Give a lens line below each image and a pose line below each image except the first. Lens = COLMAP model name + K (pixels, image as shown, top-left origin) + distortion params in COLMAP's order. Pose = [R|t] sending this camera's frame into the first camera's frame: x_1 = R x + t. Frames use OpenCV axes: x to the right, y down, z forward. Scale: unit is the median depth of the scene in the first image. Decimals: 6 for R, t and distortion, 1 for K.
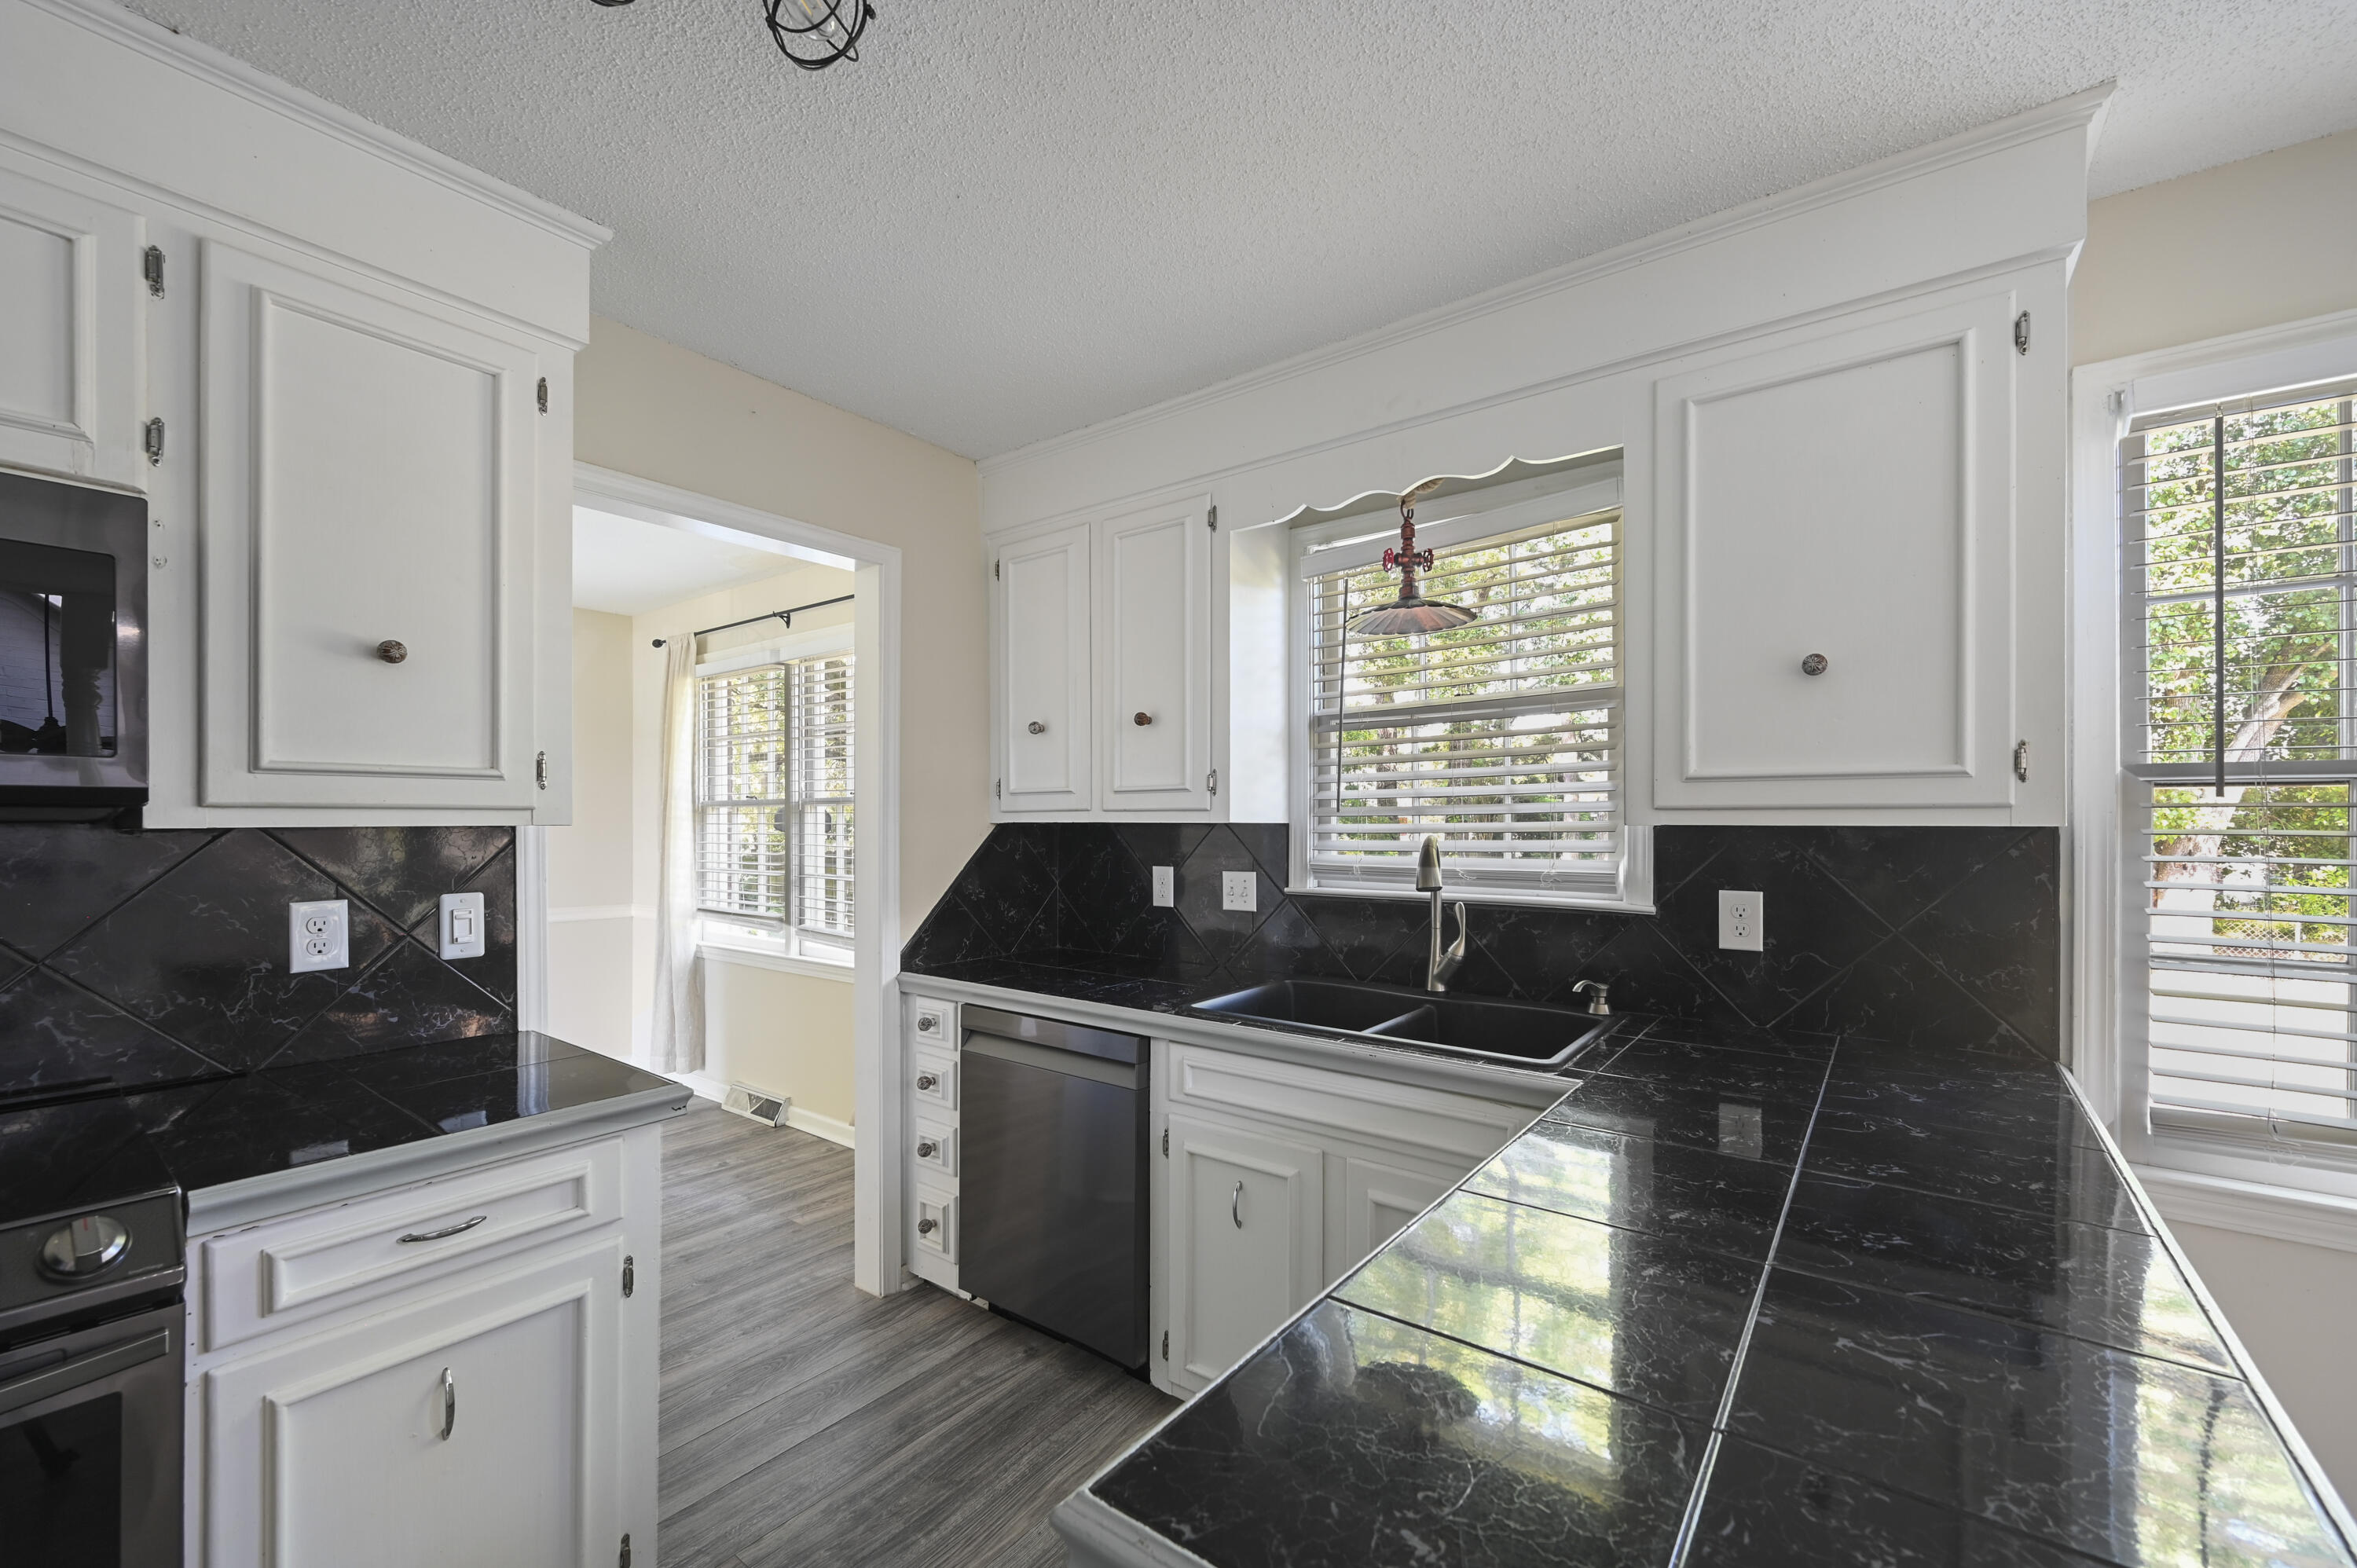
lens RADIAL K [[952.6, 0, 1174.0], [0, 952.6, 800.1], [0, 0, 1]] dist [0.001866, 0.000048]
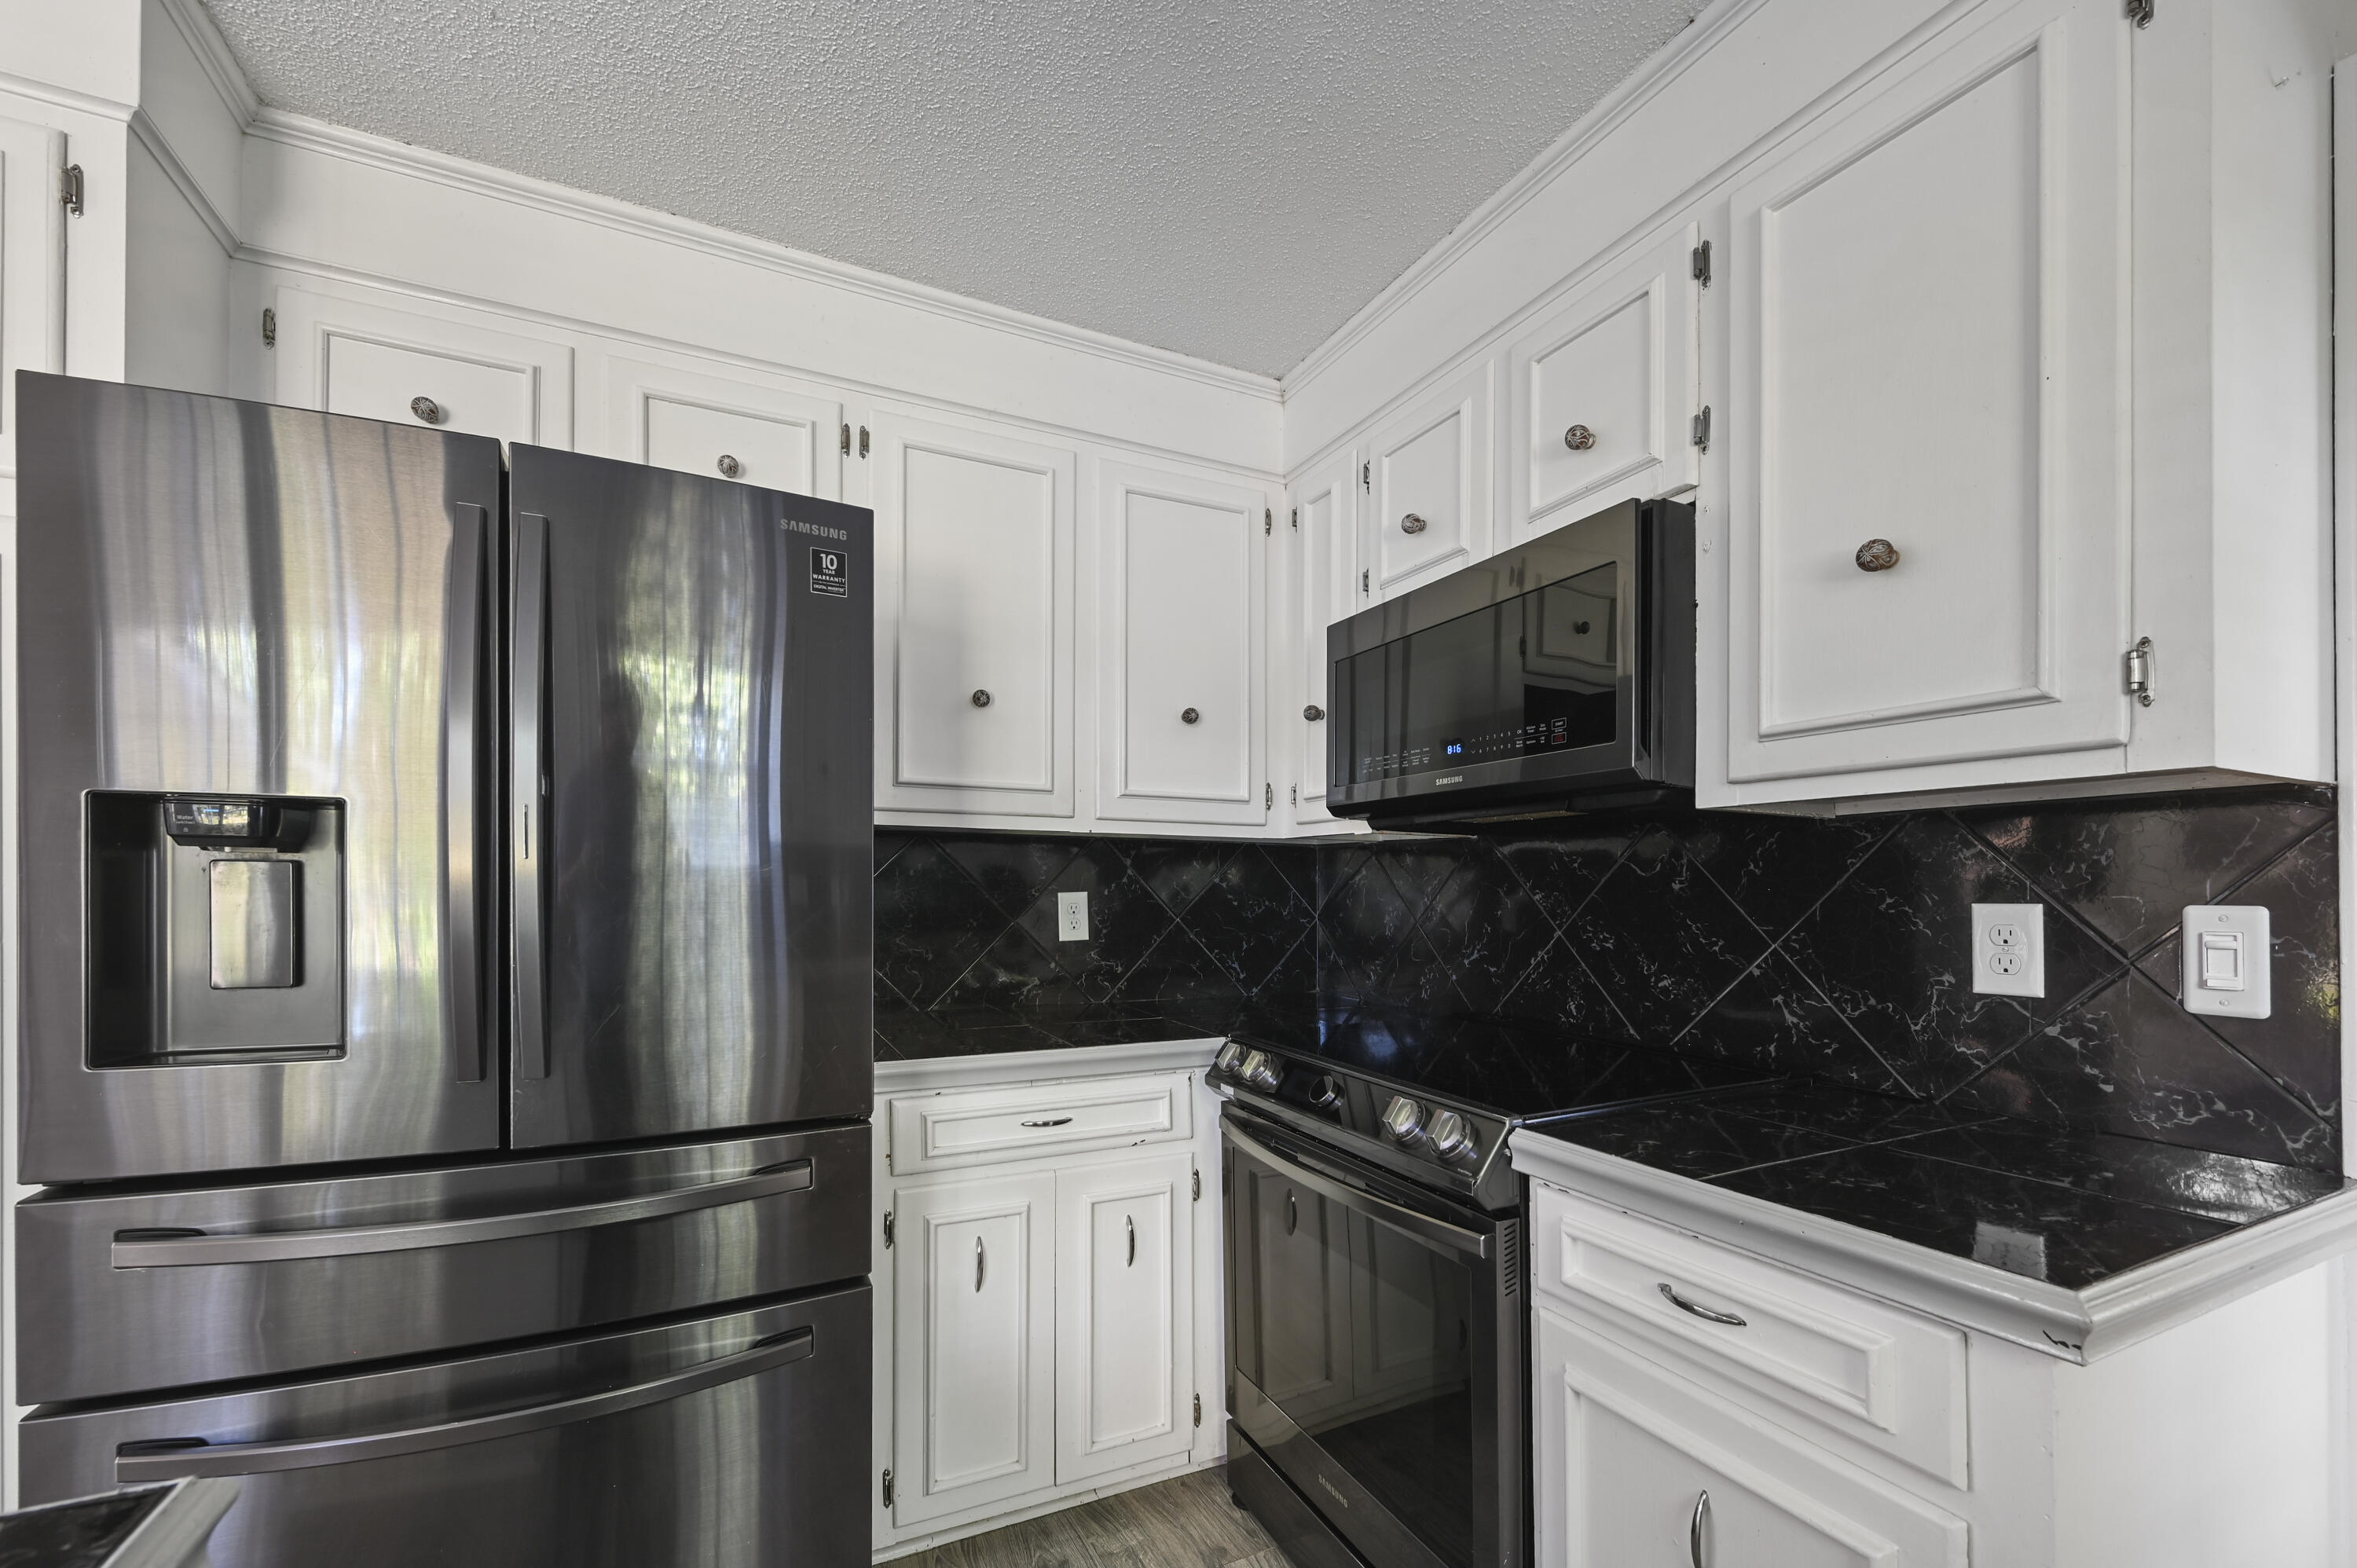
lens RADIAL K [[952.6, 0, 1166.2], [0, 952.6, 885.3], [0, 0, 1]] dist [0.001866, 0.000048]
pose [[-0.457199, -0.003923, -0.889356, 0.096090], [0.009906, 0.999906, -0.009504, 0.105954], [0.889309, -0.013156, -0.457117, 0.869793]]
